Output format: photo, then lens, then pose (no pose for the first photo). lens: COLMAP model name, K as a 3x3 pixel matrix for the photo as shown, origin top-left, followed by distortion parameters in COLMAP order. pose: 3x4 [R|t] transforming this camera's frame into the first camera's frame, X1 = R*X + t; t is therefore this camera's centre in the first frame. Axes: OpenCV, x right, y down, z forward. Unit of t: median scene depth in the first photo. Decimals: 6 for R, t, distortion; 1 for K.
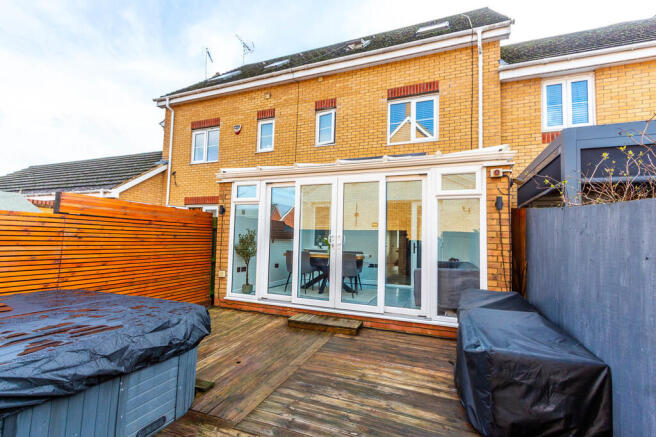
lens RADIAL K [[314.4, 0, 326.2], [0, 314.4, 217.5], [0, 0, 1]] dist [0.000502, -0.000036]
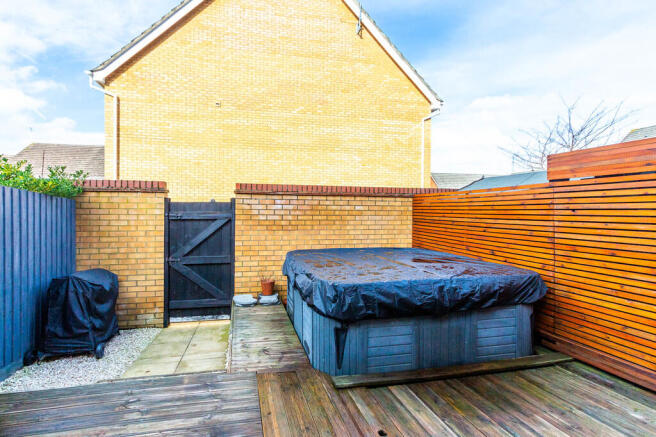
lens RADIAL K [[314.4, 0, 322.9], [0, 314.4, 217.2], [0, 0, 1]] dist [0.000502, -0.000036]
pose [[-0.820202, -0.025242, -0.571517, 0.108742], [0.010147, 0.998227, -0.058652, 0.122210], [0.571985, -0.053906, -0.818491, 1.329401]]
